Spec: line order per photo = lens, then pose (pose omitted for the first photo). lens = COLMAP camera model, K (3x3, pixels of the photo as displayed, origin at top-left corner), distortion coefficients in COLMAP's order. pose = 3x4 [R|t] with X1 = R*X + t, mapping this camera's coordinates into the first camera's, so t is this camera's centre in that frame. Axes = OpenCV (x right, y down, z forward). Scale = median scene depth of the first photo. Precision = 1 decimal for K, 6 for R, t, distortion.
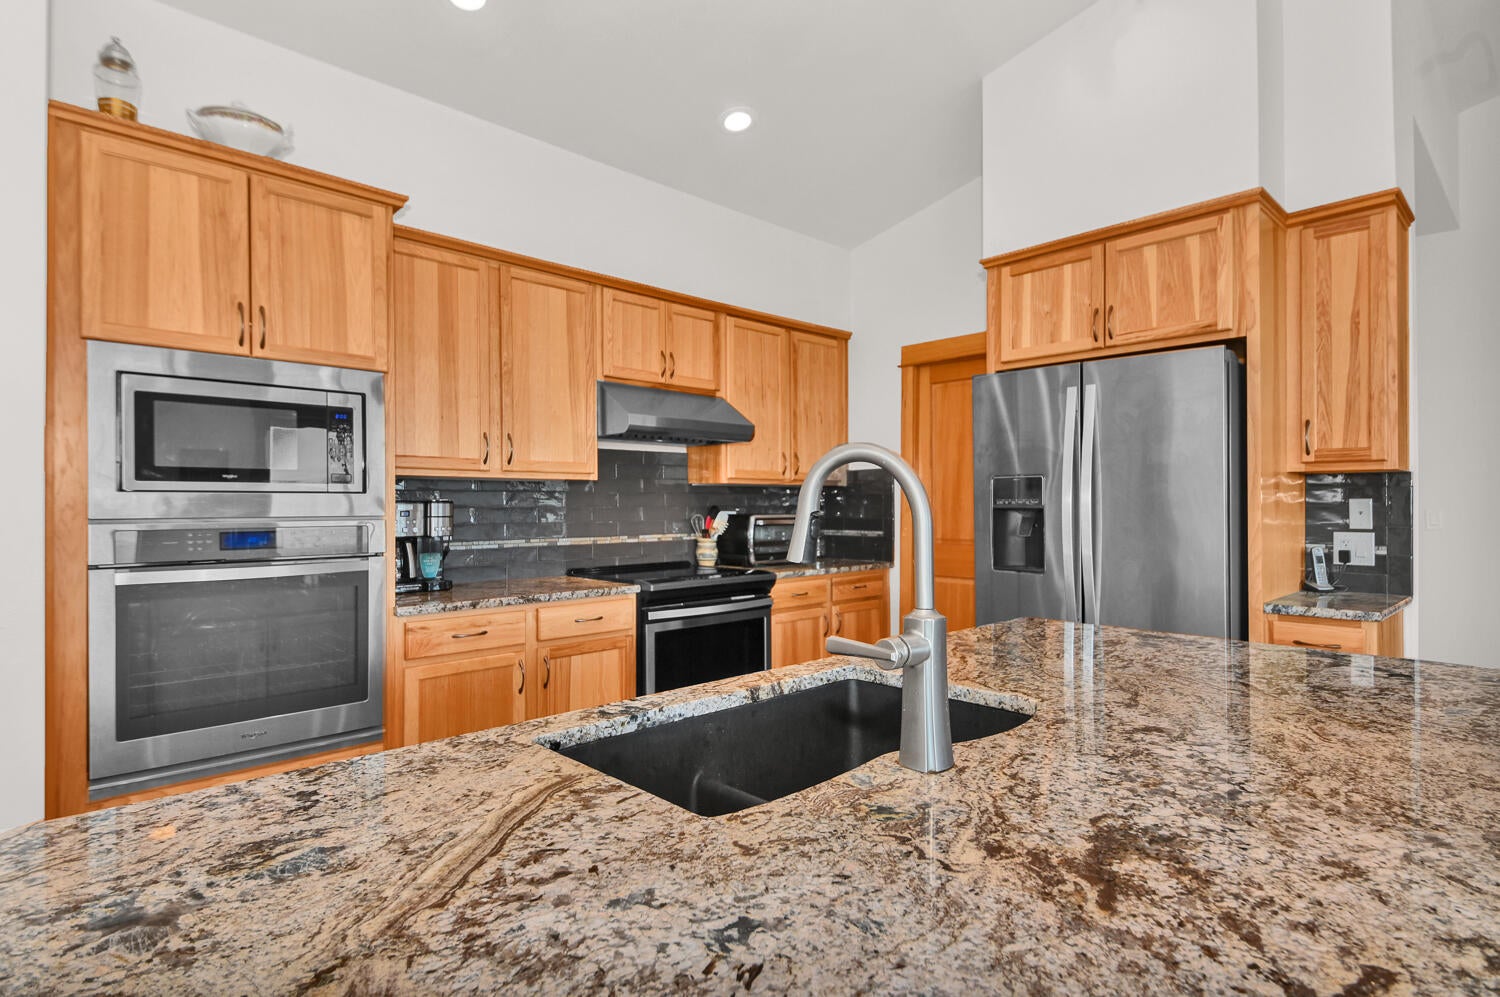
lens RADIAL K [[716.4, 0, 750.0], [0, 716.4, 498.5], [0, 0, 1]] dist [-0.000184, 0.000024]
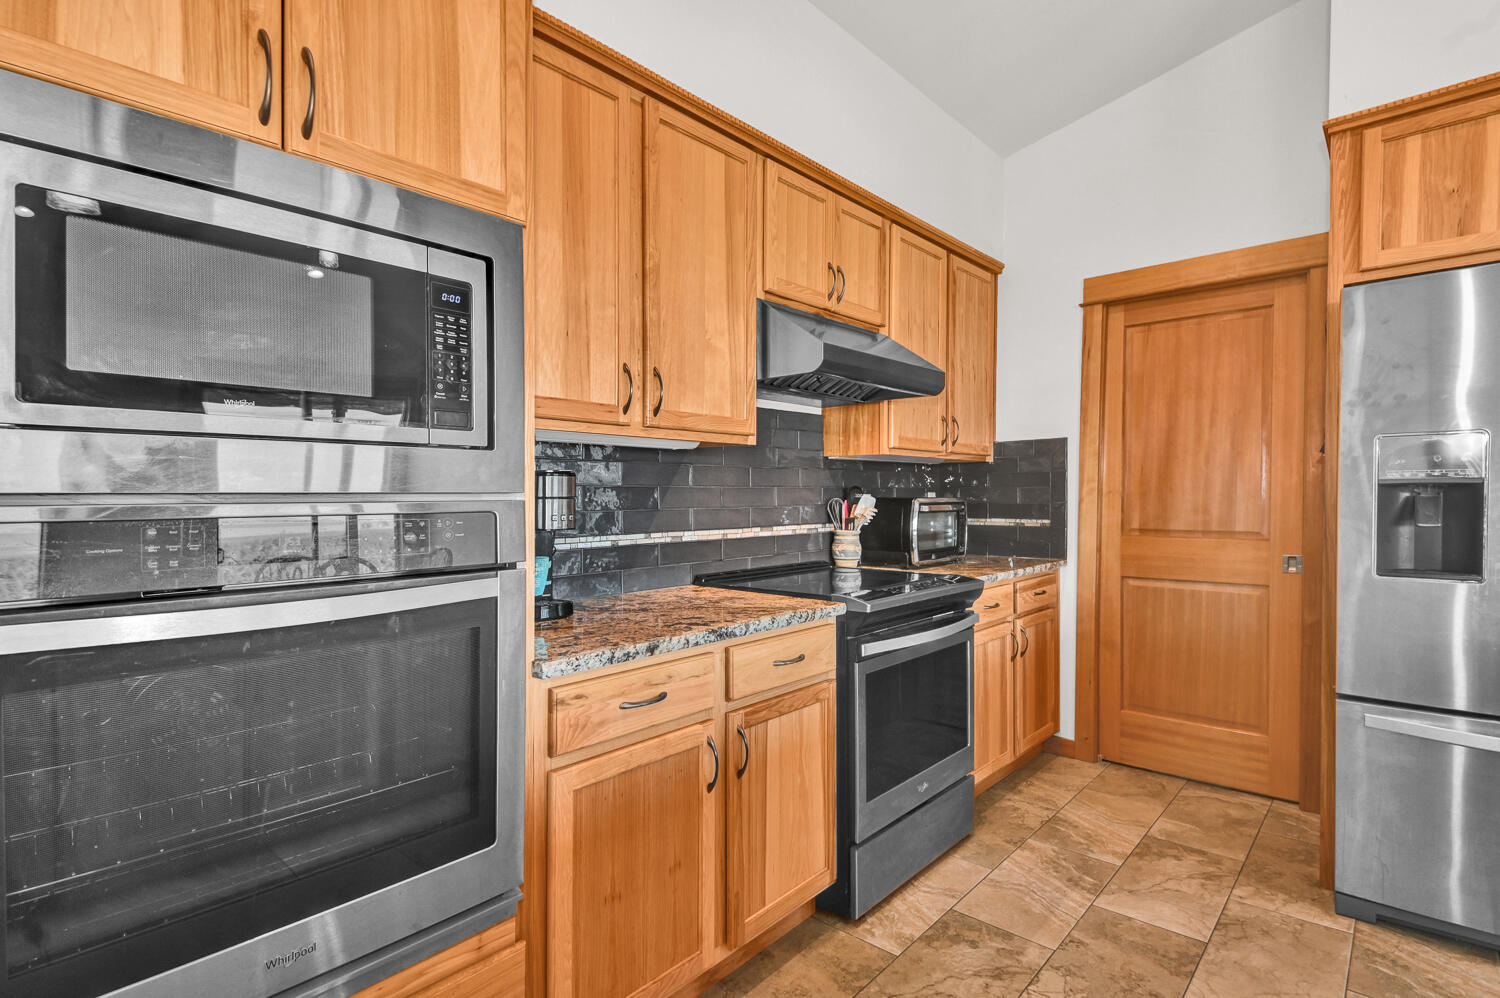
lens RADIAL K [[736.3, 0, 744.6], [0, 736.3, 486.8], [0, 0, 1]] dist [0.002178, 0.000407]
pose [[0.999197, -0.002896, 0.039955, -0.251324], [0.002955, 0.999995, -0.001422, 0.014683], [-0.039951, 0.001539, 0.999200, 0.305616]]
